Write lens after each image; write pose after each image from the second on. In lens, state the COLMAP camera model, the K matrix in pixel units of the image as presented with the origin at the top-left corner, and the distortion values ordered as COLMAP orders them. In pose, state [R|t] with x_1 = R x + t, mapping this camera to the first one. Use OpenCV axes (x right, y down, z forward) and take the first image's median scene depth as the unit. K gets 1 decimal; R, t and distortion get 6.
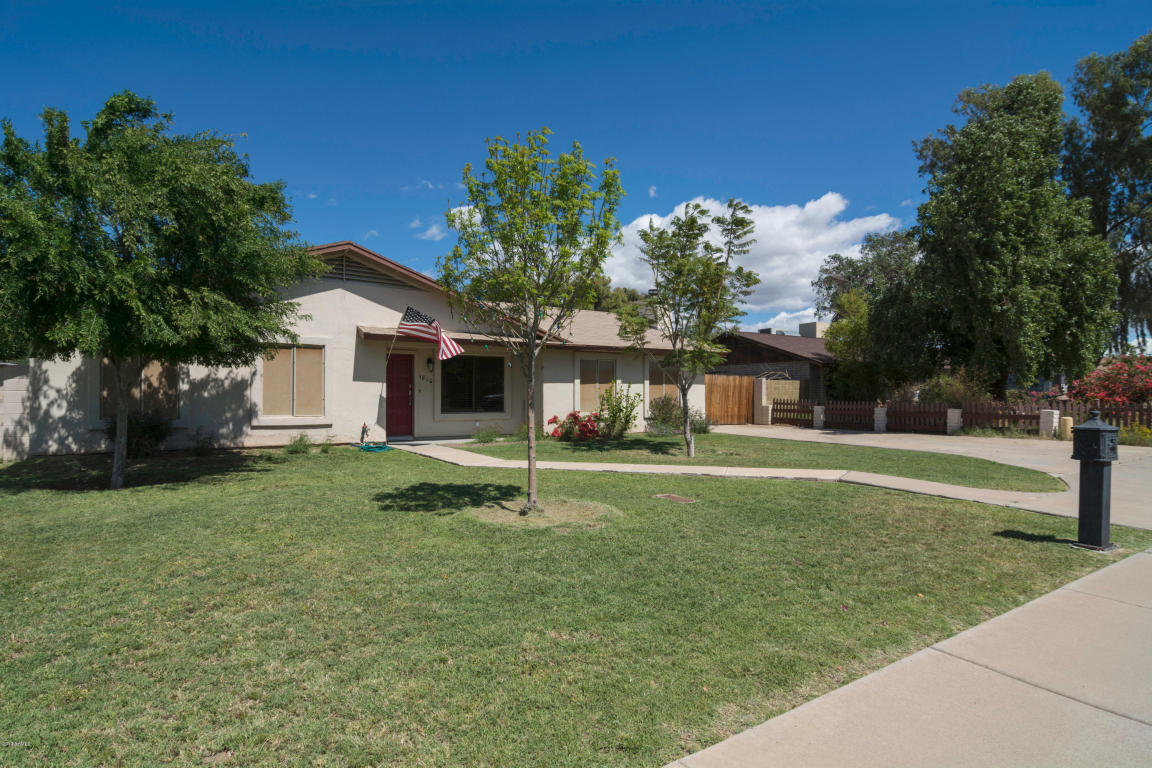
lens RADIAL K [[615.1, 0, 575.2], [0, 615.1, 382.3], [0, 0, 1]] dist [-0.011367, -0.003404]
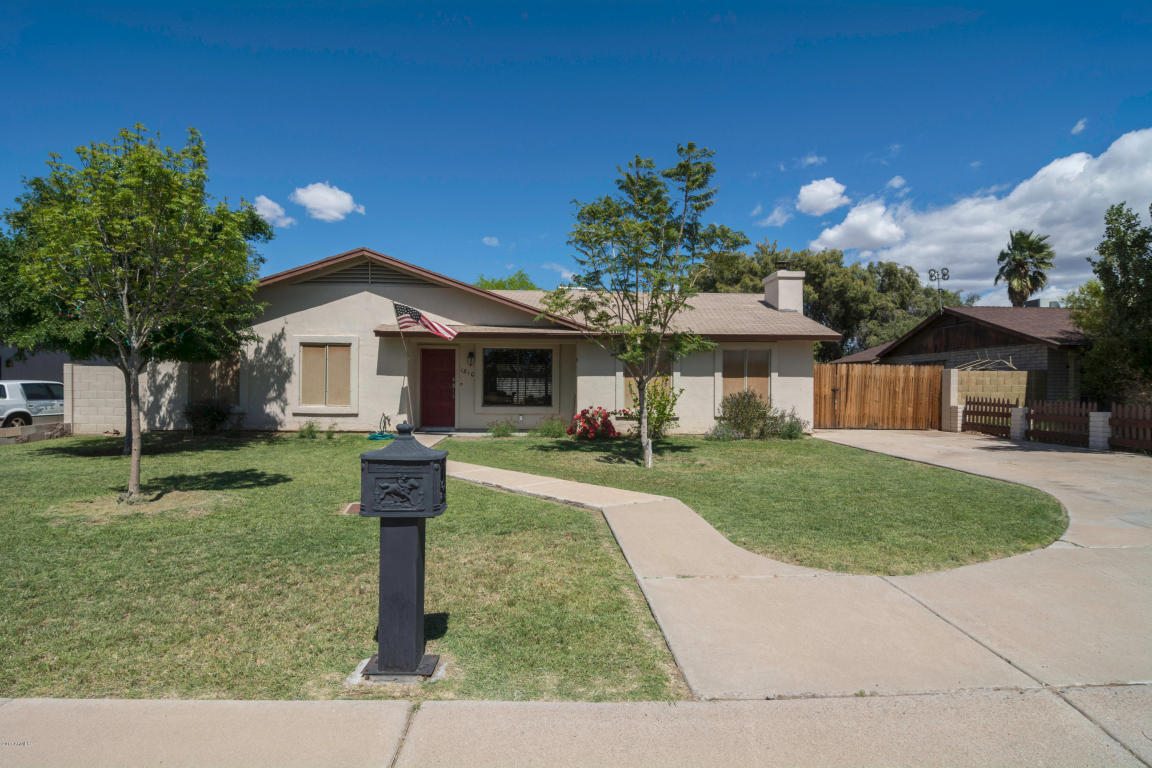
lens RADIAL K [[615.1, 0, 574.0], [0, 615.1, 387.5], [0, 0, 1]] dist [-0.011367, -0.003404]
pose [[0.857768, 0.003343, -0.514027, 0.410379], [0.004473, 0.999892, 0.013967, 0.005431], [0.514018, -0.014280, 0.857660, 0.193325]]
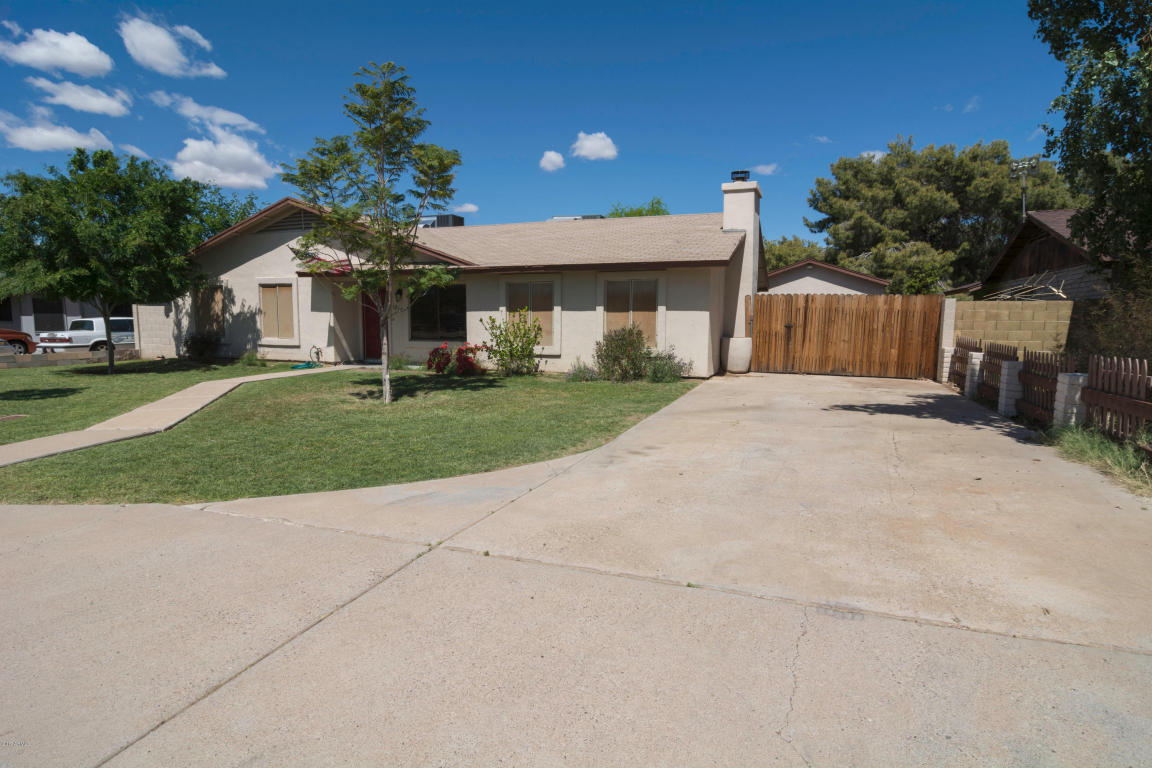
lens RADIAL K [[615.1, 0, 565.7], [0, 615.1, 394.9], [0, 0, 1]] dist [-0.011367, -0.003404]
pose [[0.580286, 0.100805, -0.808150, 0.777919], [0.009244, 0.991431, 0.130304, 0.006692], [0.814360, -0.083084, 0.574382, 0.561145]]
